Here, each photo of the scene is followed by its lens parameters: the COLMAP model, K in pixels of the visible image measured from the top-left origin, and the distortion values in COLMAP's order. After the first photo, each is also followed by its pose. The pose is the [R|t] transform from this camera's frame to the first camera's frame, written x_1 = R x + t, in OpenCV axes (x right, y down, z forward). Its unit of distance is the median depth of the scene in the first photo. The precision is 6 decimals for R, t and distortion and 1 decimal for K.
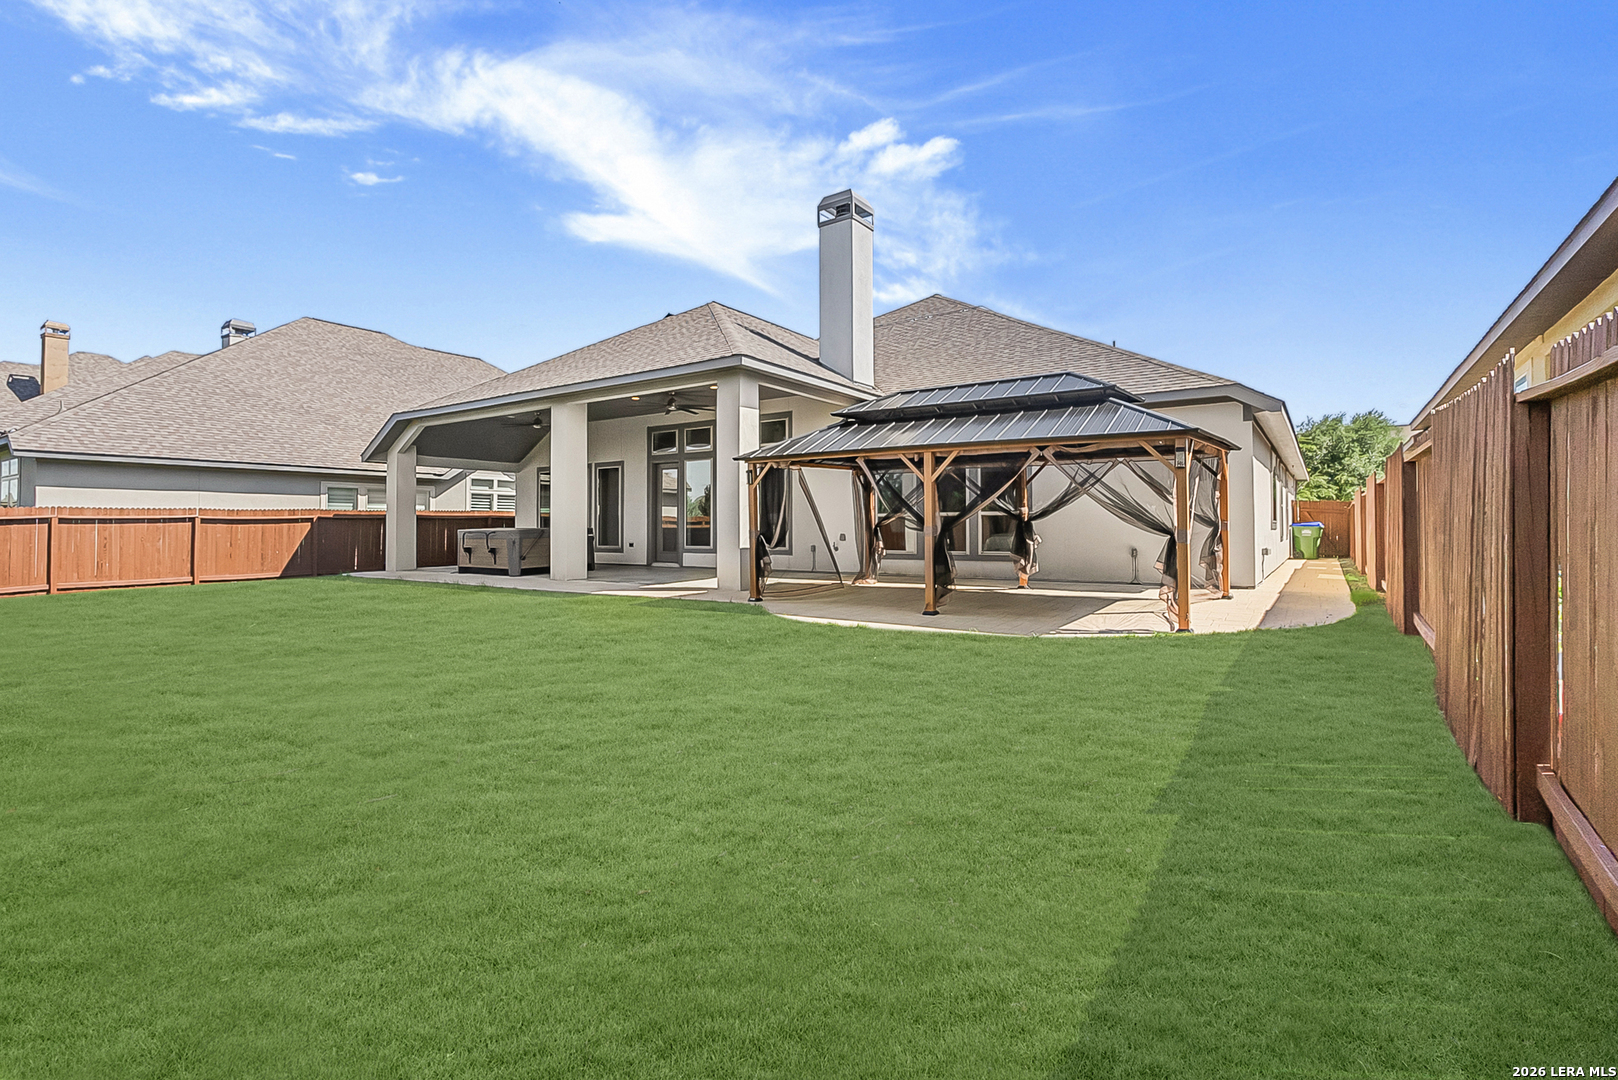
lens RADIAL K [[745.9, 0, 810.7], [0, 745.9, 523.5], [0, 0, 1]] dist [-0.001264, -0.000026]
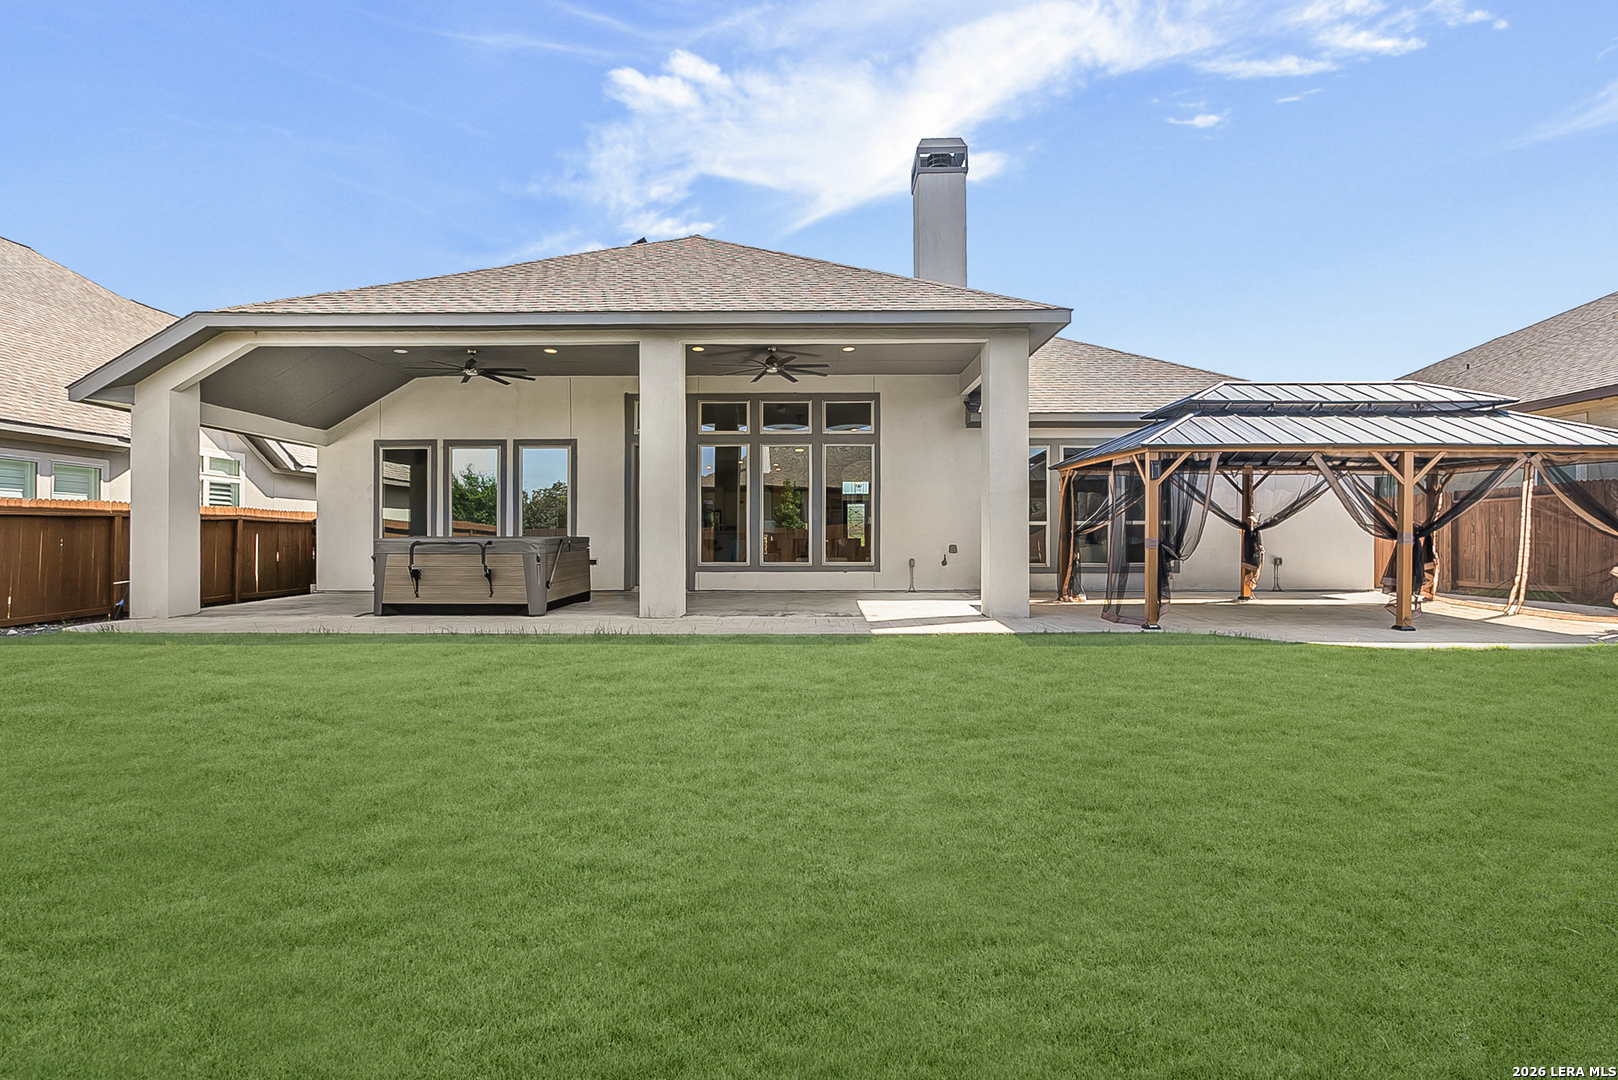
lens RADIAL K [[760.8, 0, 809.0], [0, 760.8, 540.0], [0, 0, 1]] dist [-0.003312, -0.000424]
pose [[0.834086, 0.002049, 0.551631, -0.581812], [-0.003491, 0.999993, 0.001565, 0.007767], [-0.551624, -0.003231, 0.834087, 0.383207]]
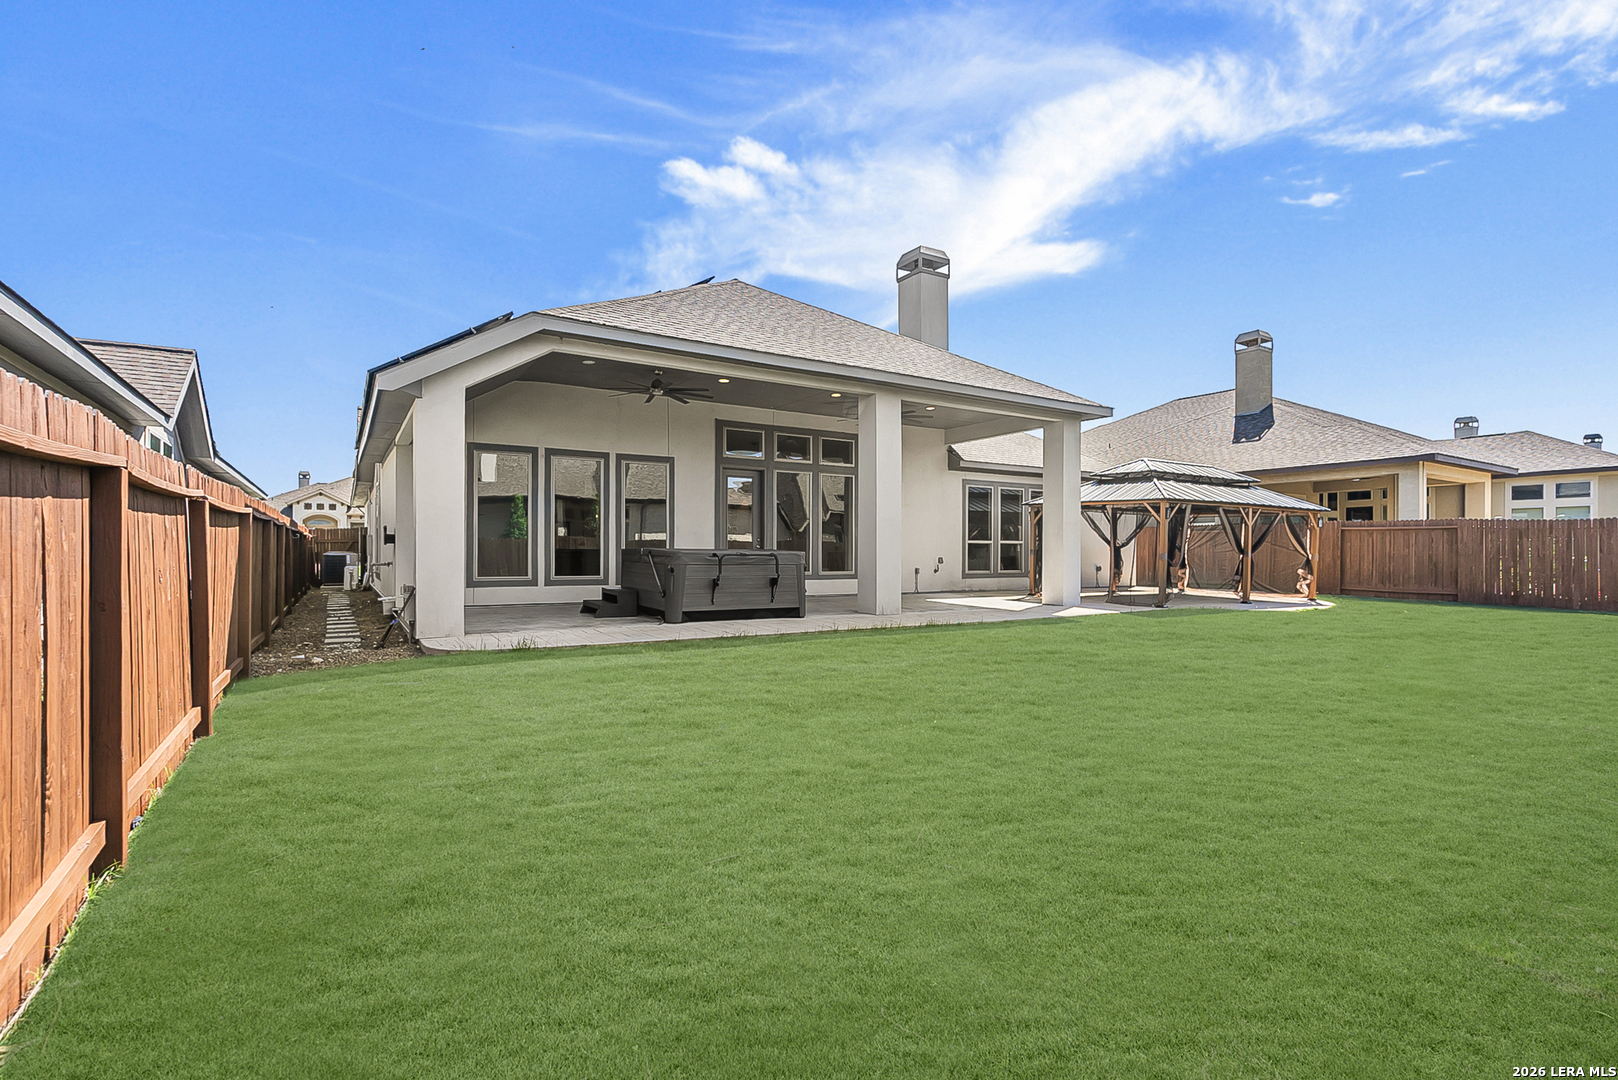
lens RADIAL K [[762.1, 0, 809.4], [0, 762.1, 556.6], [0, 0, 1]] dist [0.000381, 0.000195]
pose [[0.402120, 0.001364, 0.915586, -0.943559], [-0.007658, 0.999969, 0.001873, 0.010823], [-0.915555, -0.007765, 0.402118, 0.624464]]
